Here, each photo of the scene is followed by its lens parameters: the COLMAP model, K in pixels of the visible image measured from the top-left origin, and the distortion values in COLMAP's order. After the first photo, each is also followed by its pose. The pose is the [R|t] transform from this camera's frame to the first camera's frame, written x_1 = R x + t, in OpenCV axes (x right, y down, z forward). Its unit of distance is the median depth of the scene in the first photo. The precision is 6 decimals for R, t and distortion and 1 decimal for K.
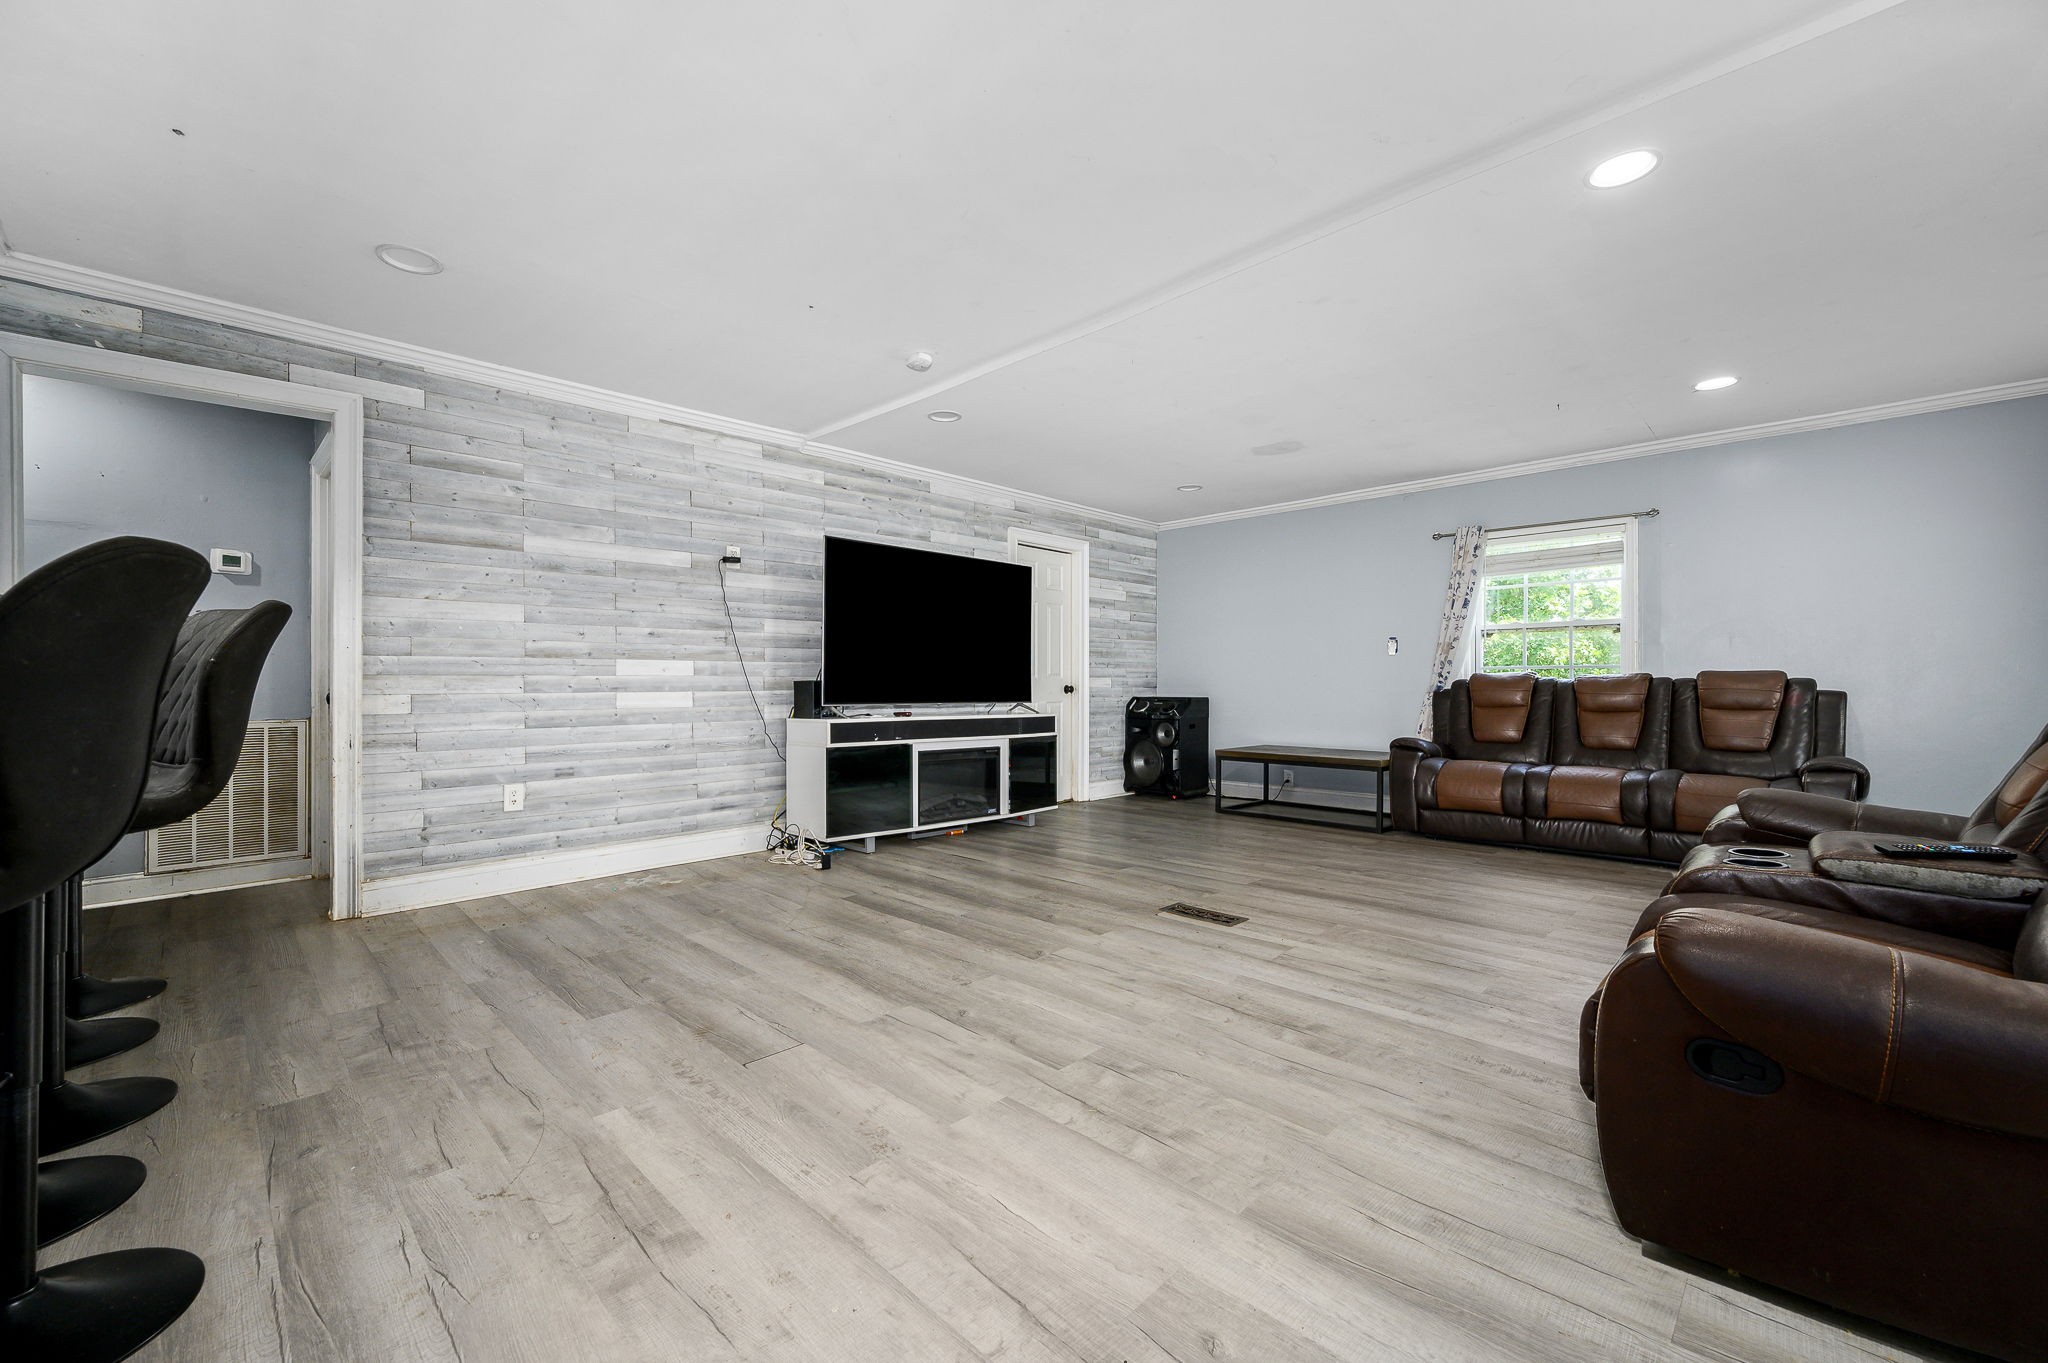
lens RADIAL K [[825.7, 0, 1025.4], [0, 825.7, 683.0], [0, 0, 1]] dist [-0.000748, -0.000262]
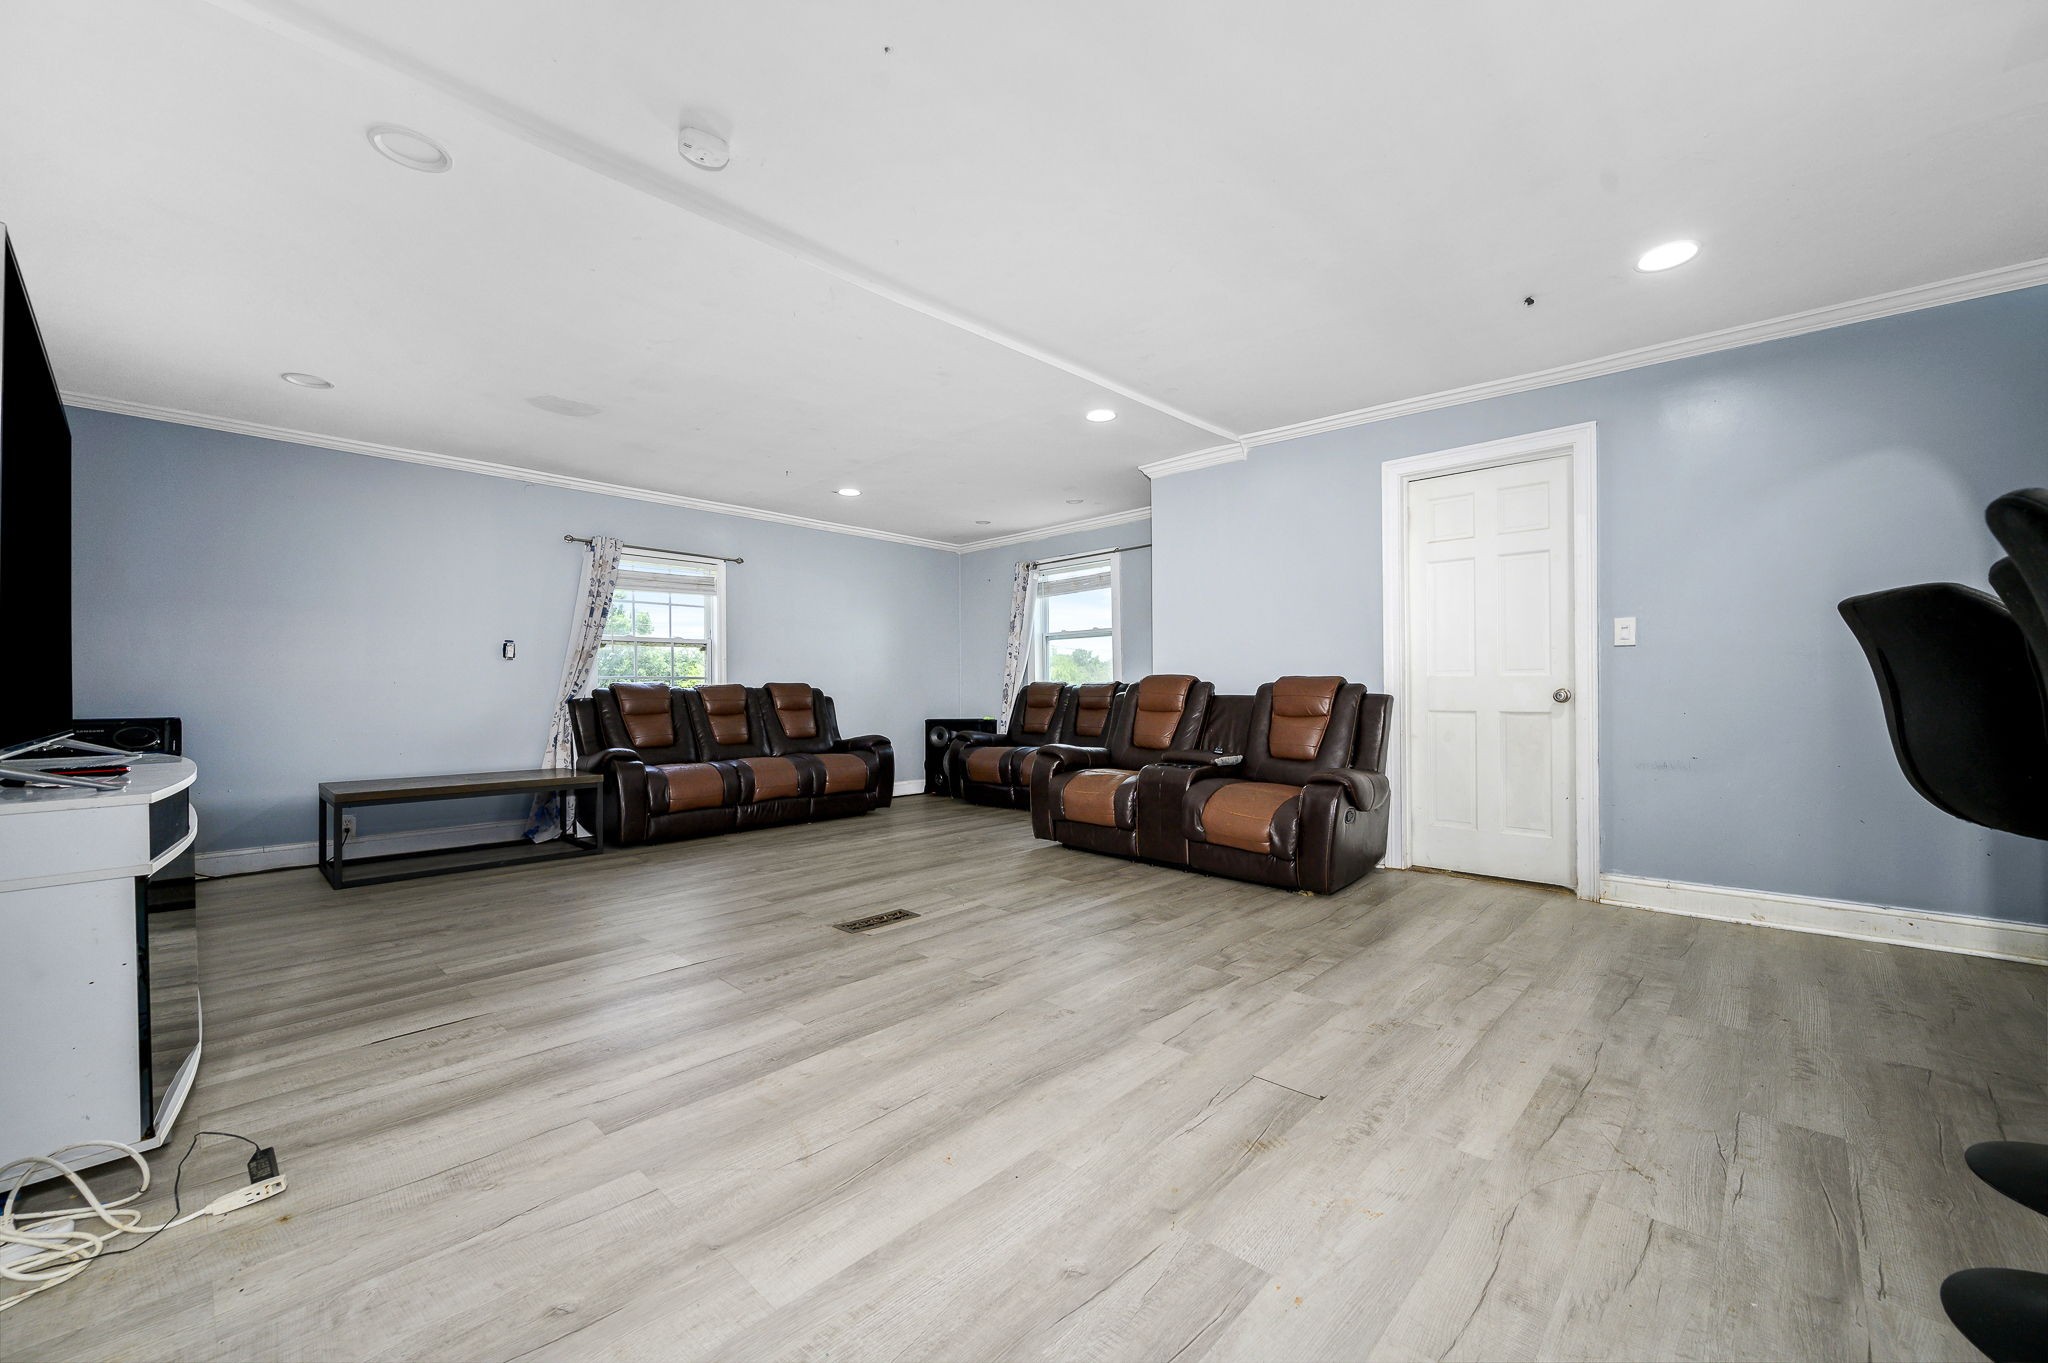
lens RADIAL K [[818.7, 0, 1022.6], [0, 818.7, 692.9], [0, 0, 1]] dist [-0.000691, 0.000362]
pose [[-0.027768, 0.000641, 0.999614, -0.791095], [0.003493, 0.999994, -0.000544, 0.005534], [-0.999608, 0.003477, -0.027770, 0.862286]]
